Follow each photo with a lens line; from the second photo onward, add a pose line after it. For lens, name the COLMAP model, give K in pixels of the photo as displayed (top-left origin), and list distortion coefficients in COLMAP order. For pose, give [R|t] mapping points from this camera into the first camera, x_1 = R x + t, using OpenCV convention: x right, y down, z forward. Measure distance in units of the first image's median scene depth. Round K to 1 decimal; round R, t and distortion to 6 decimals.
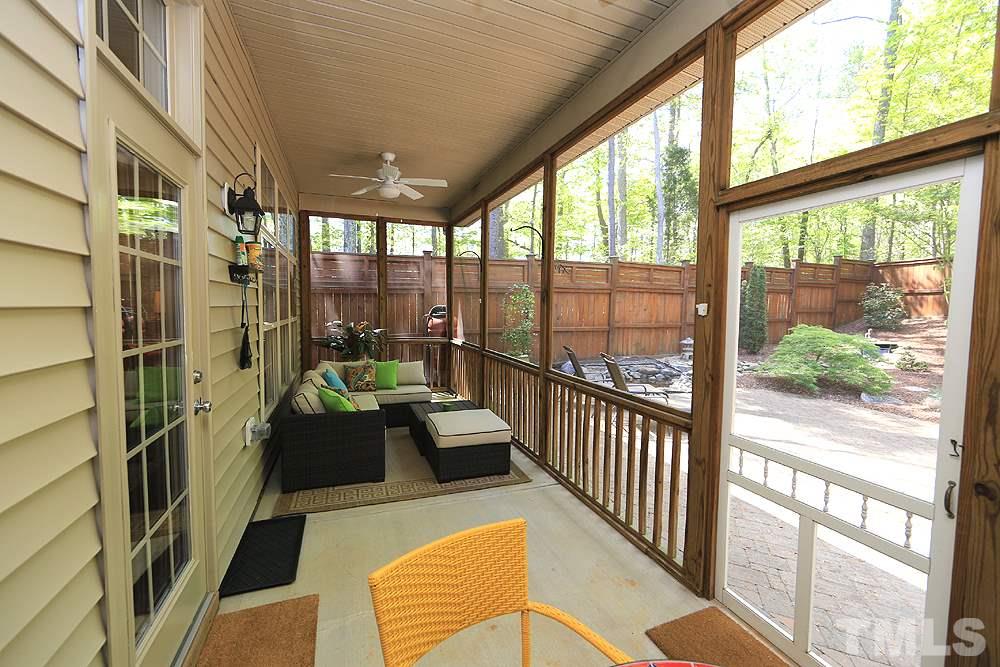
lens RADIAL K [[396.8, 0, 500.0], [0, 396.8, 333.5], [0, 0, 1]] dist [-0.014967, 0.004151]
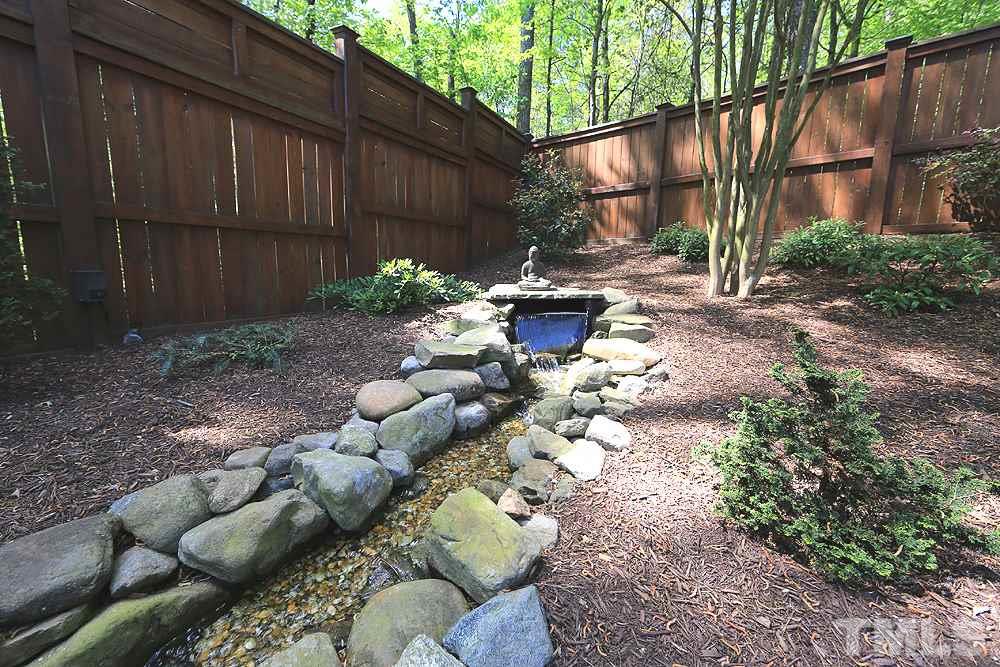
lens RADIAL K [[396.8, 0, 500.0], [0, 396.8, 333.5], [0, 0, 1]] dist [-0.014967, 0.004151]
pose [[0.772304, -0.095807, 0.627987, 0.634776], [0.029729, 0.992930, 0.114922, 0.014289], [-0.634557, -0.070085, 0.769691, 0.679286]]
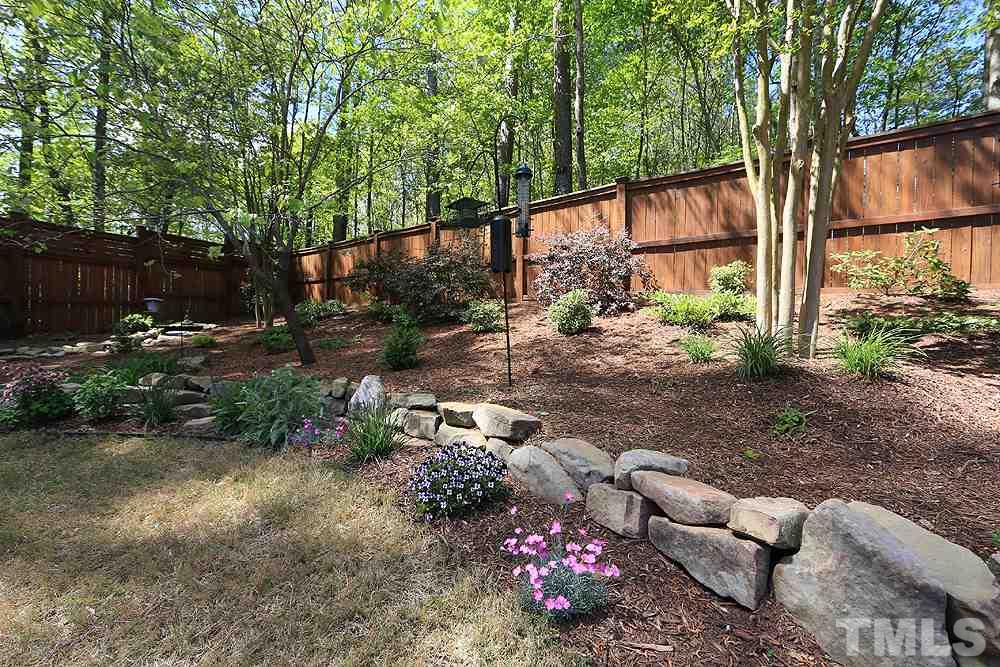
lens RADIAL K [[396.8, 0, 500.0], [0, 396.8, 333.5], [0, 0, 1]] dist [-0.014967, 0.004151]
pose [[0.718478, 0.001210, 0.695548, 0.723531], [0.026400, 0.999230, -0.029009, 0.071492], [-0.695048, 0.039205, 0.717893, -0.045868]]
